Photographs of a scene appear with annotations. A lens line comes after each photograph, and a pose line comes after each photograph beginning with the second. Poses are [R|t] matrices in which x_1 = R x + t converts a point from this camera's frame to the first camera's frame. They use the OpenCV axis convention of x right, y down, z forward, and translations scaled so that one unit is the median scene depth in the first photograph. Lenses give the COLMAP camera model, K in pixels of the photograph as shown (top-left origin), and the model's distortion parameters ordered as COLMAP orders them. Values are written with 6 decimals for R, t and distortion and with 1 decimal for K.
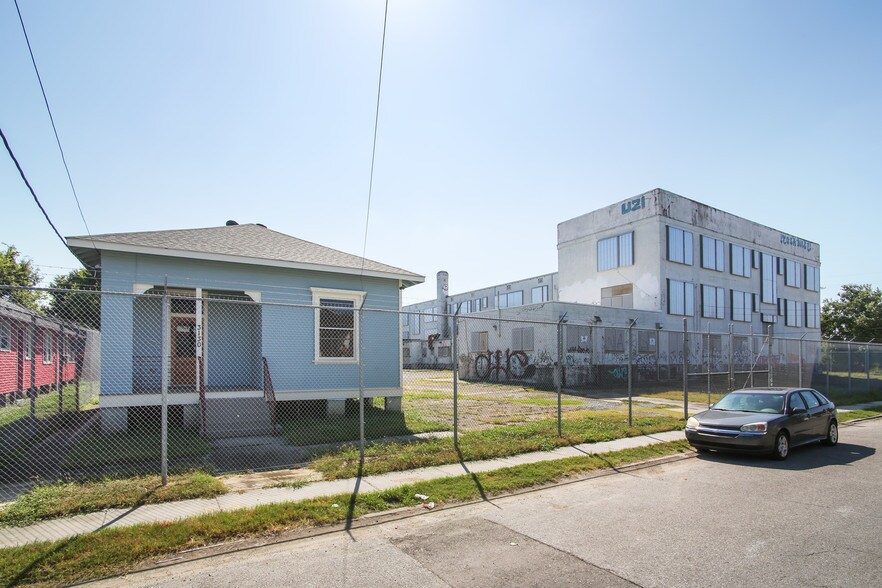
lens RADIAL K [[470.6, 0, 419.6], [0, 470.6, 358.9], [0, 0, 1]] dist [-0.014373, 0.004765]
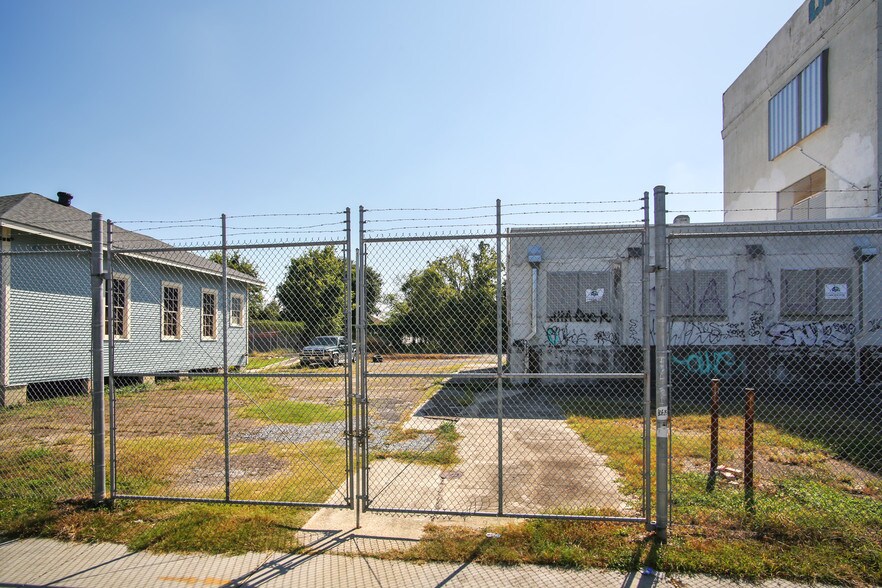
lens RADIAL K [[470.6, 0, 448.3], [0, 470.6, 344.9], [0, 0, 1]] dist [-0.014373, 0.004765]
pose [[0.771809, 0.005847, -0.635827, 0.530303], [0.003776, 0.999898, 0.013780, 0.004360], [0.635843, -0.013036, 0.771709, 0.480113]]
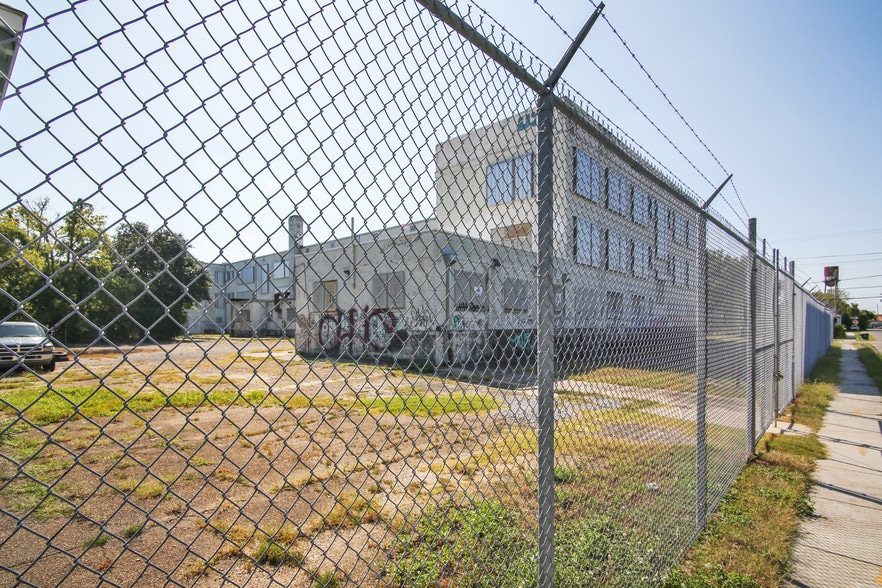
lens RADIAL K [[470.6, 0, 432.4], [0, 470.6, 337.0], [0, 0, 1]] dist [-0.014373, 0.004765]
pose [[0.957942, -0.012671, 0.286681, 0.089646], [0.005614, 0.999661, 0.025425, 0.005347], [-0.286906, -0.022746, 0.957689, 0.355669]]
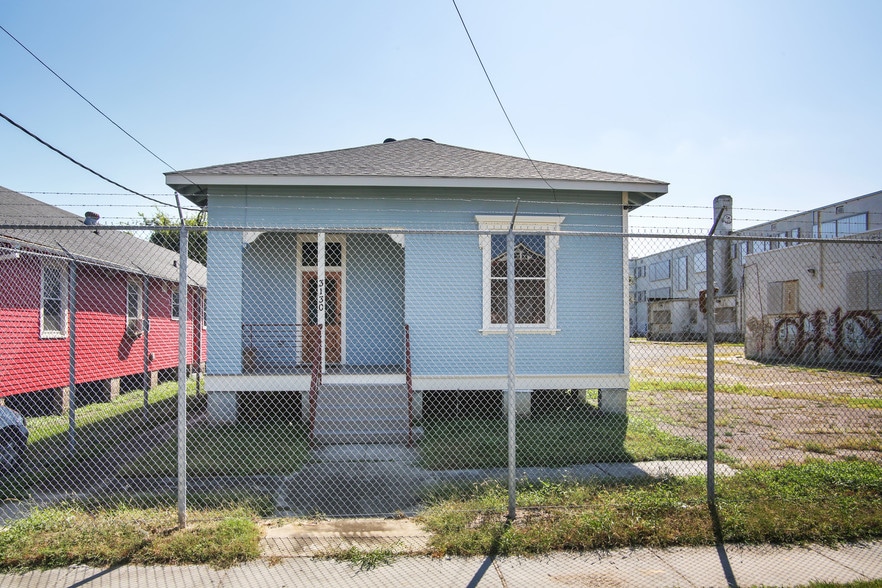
lens RADIAL K [[594.4, 0, 427.9], [0, 594.4, 329.7], [0, 0, 1]] dist [-0.038740, 0.027768]
pose [[0.911098, -0.003454, -0.412176, 0.024856], [0.005061, 0.999983, 0.002807, 0.001101], [0.412159, -0.004643, 0.911100, 0.129035]]
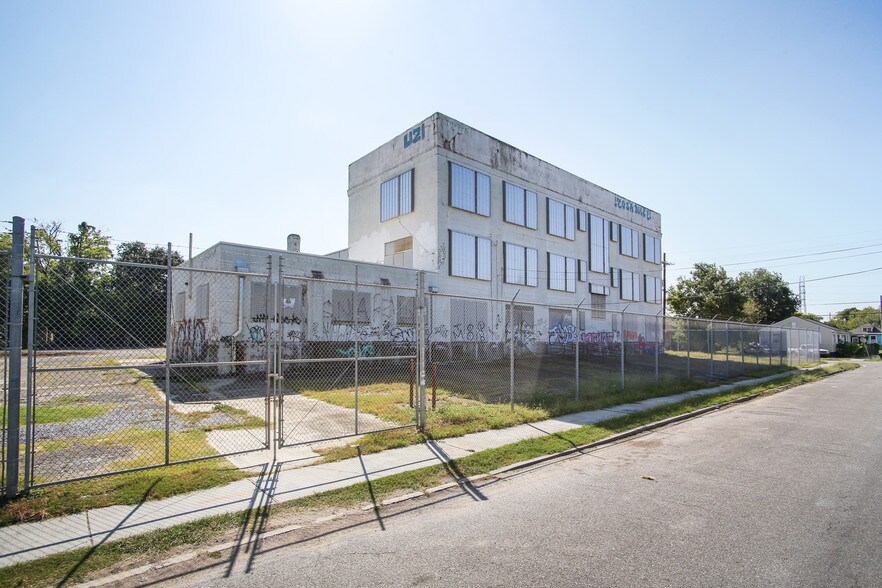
lens RADIAL K [[439.3, 0, 439.7], [0, 439.3, 322.0], [0, 0, 1]] dist [-0.020513, 0.000567]
pose [[0.988038, 0.015916, 0.153389, 0.449404], [-0.011560, 0.999505, -0.029244, 0.001009], [-0.153779, 0.027121, 0.987733, 0.328331]]
